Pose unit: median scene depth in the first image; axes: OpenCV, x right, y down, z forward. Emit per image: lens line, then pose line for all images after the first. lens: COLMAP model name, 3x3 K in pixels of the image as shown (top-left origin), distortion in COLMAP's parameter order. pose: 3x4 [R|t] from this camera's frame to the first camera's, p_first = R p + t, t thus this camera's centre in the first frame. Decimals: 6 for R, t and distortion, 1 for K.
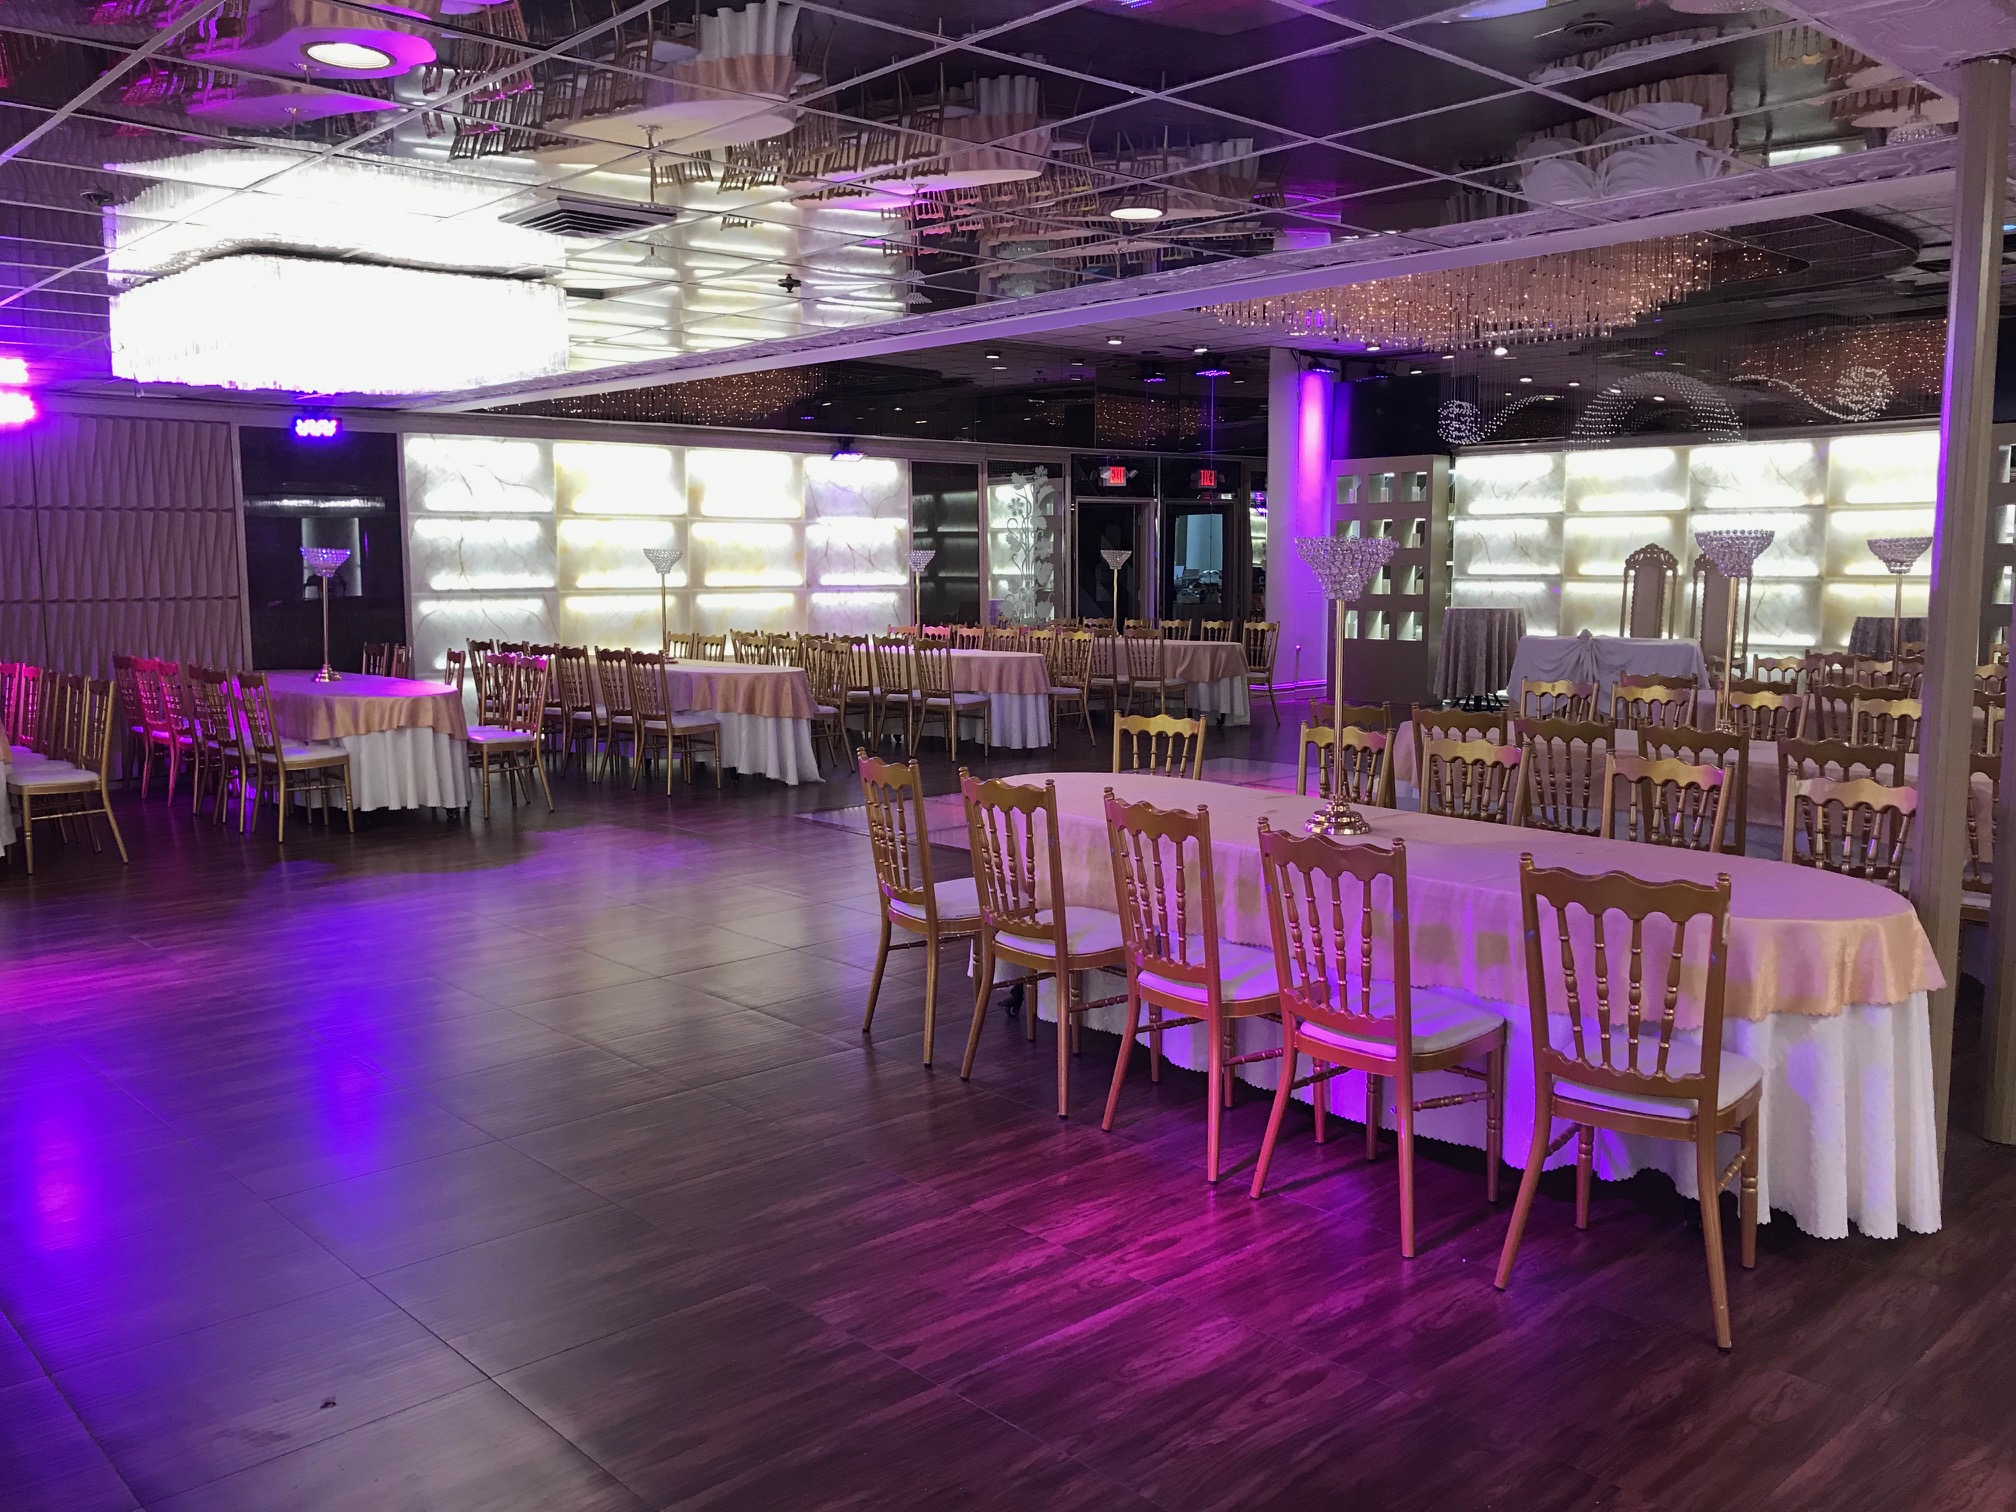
lens RADIAL K [[1676.3, 0, 1024.9], [0, 1676.3, 747.3], [0, 0, 1]] dist [0.086358, -0.027035]
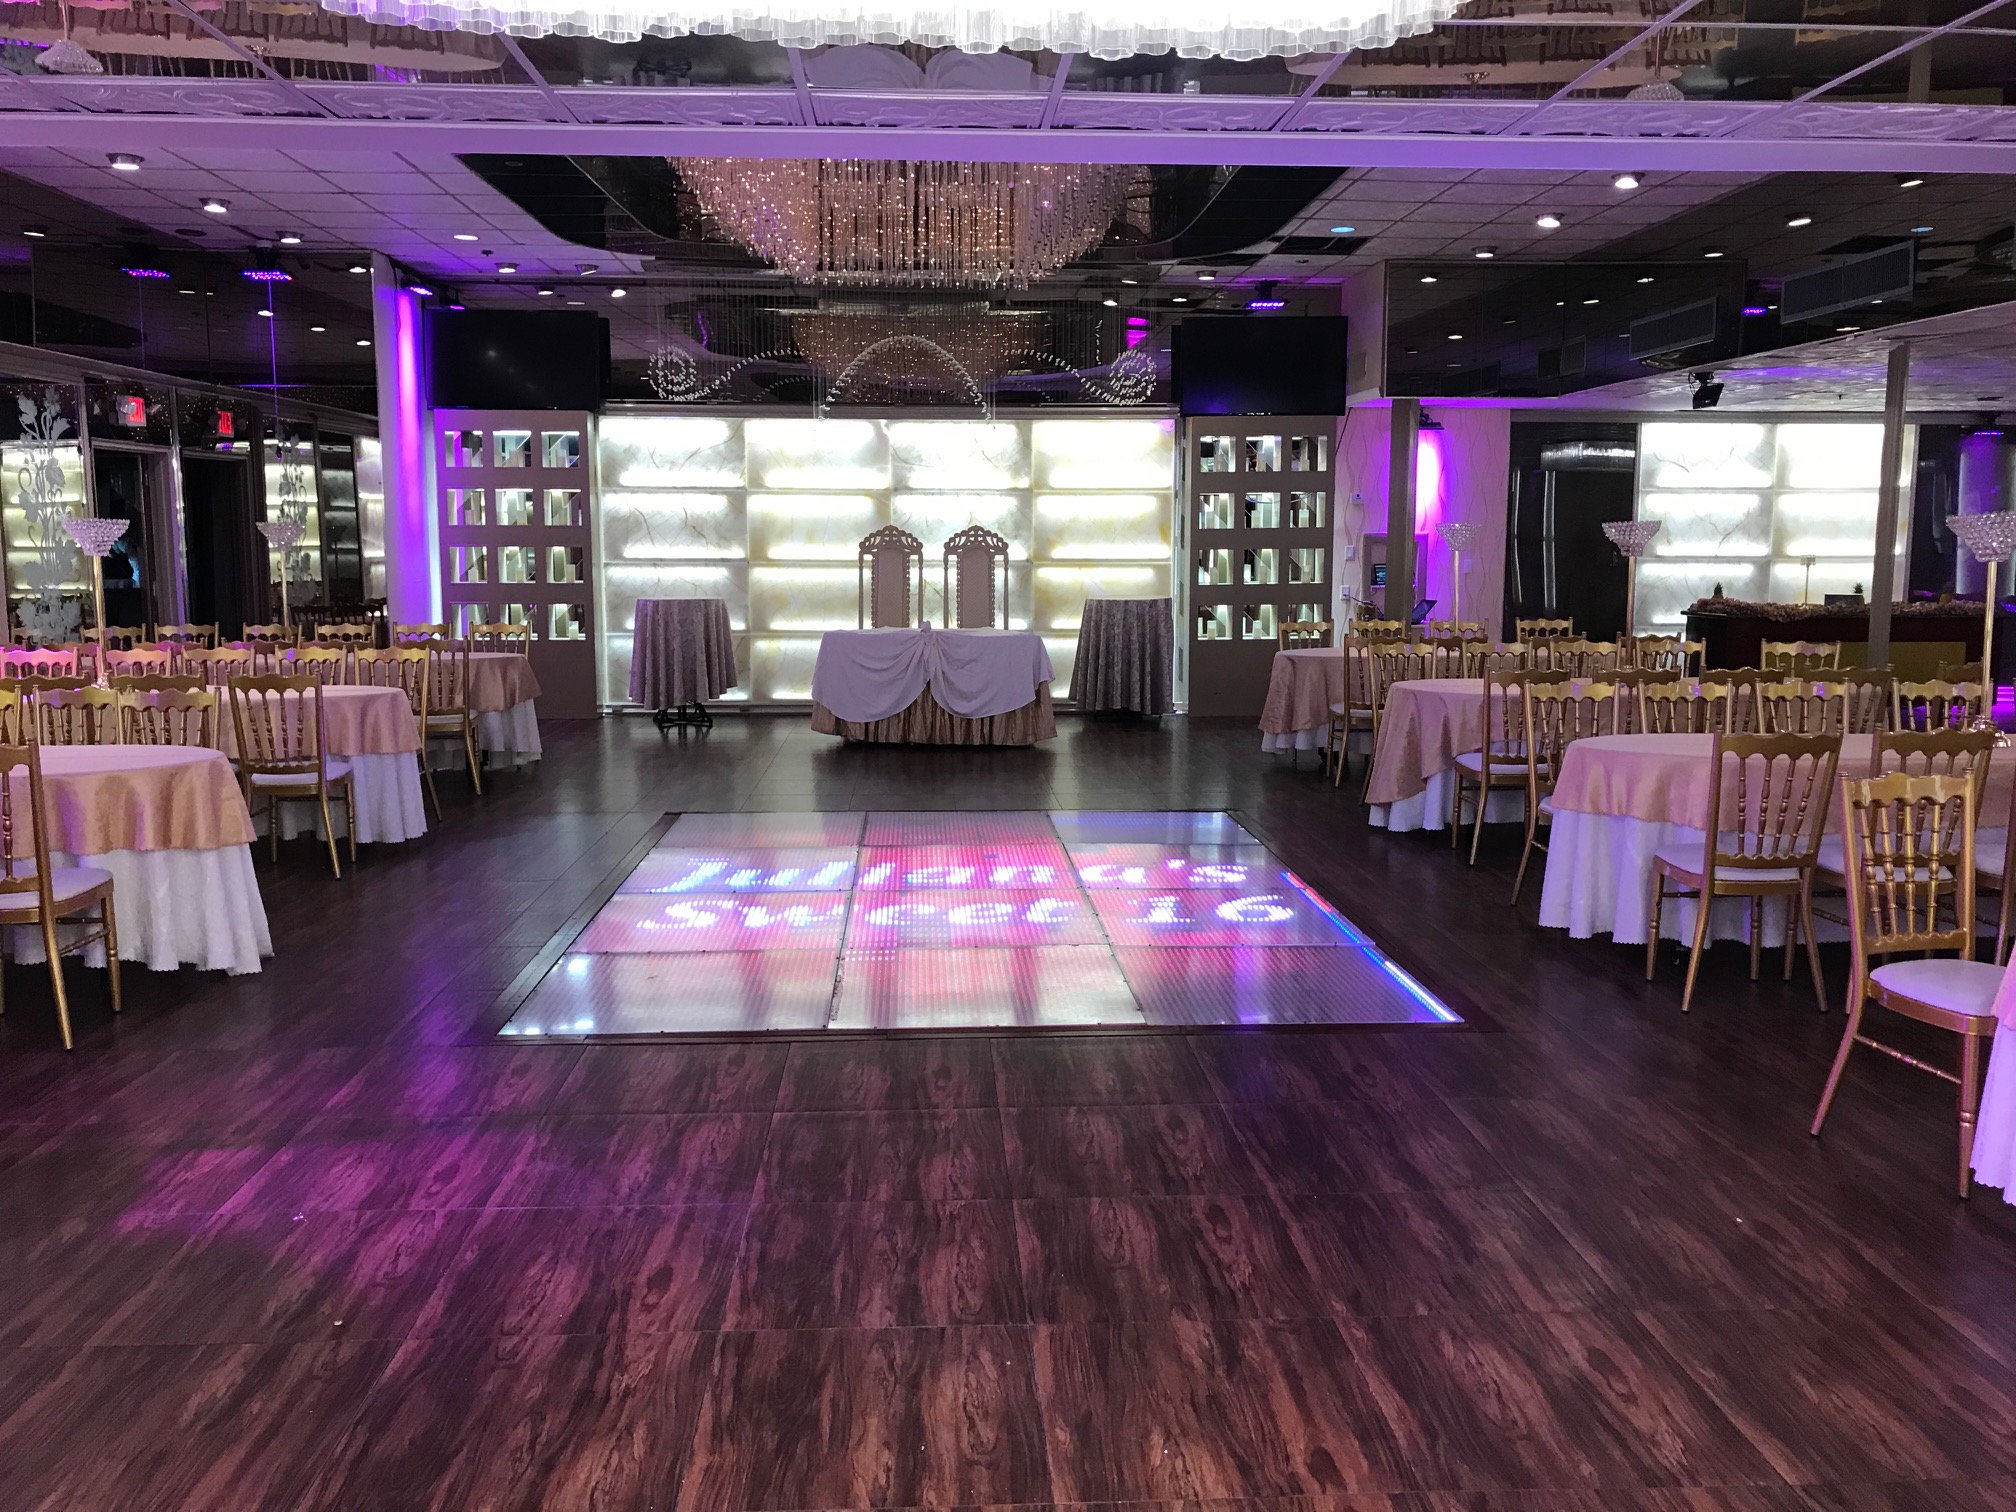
lens RADIAL K [[1676.3, 0, 1013.9], [0, 1676.3, 749.6], [0, 0, 1]] dist [0.086358, -0.027035]
pose [[0.664717, -0.094792, 0.741057, -0.263112], [0.084567, 0.995090, 0.051431, -0.039016], [-0.742294, 0.028482, 0.669469, 0.335292]]
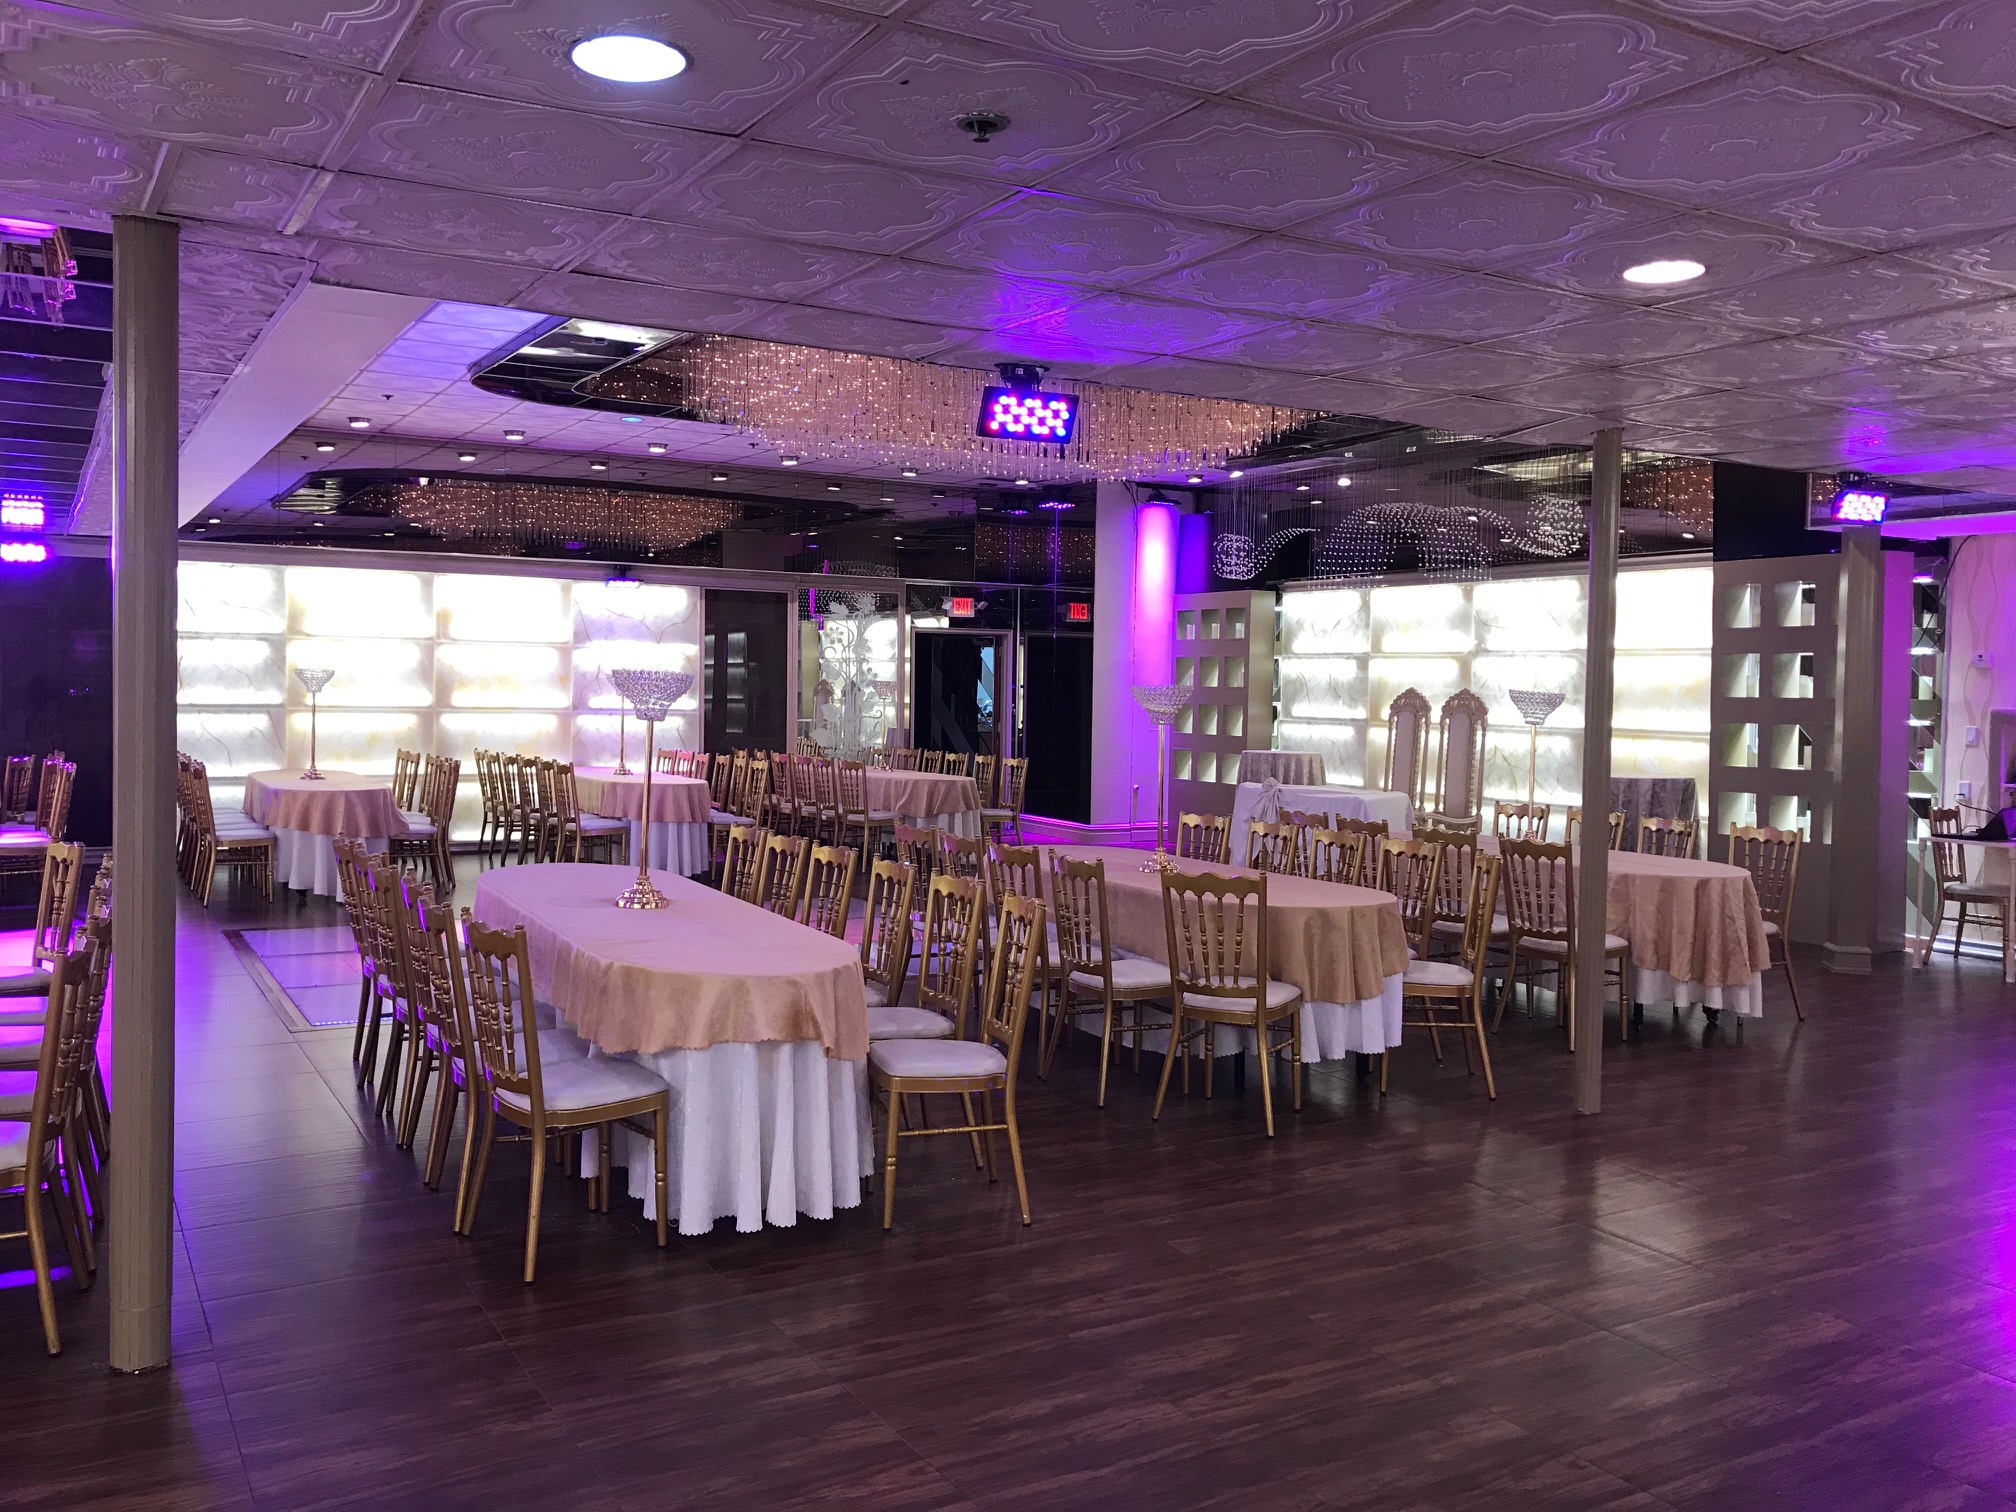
lens RADIAL K [[1676.3, 0, 991.6], [0, 1676.3, 739.4], [0, 0, 1]] dist [0.086358, -0.027035]
pose [[0.975983, 0.028520, -0.215973, 0.335508], [-0.046550, 0.995798, -0.078862, -0.009597], [0.212816, 0.087022, 0.973209, 0.066883]]
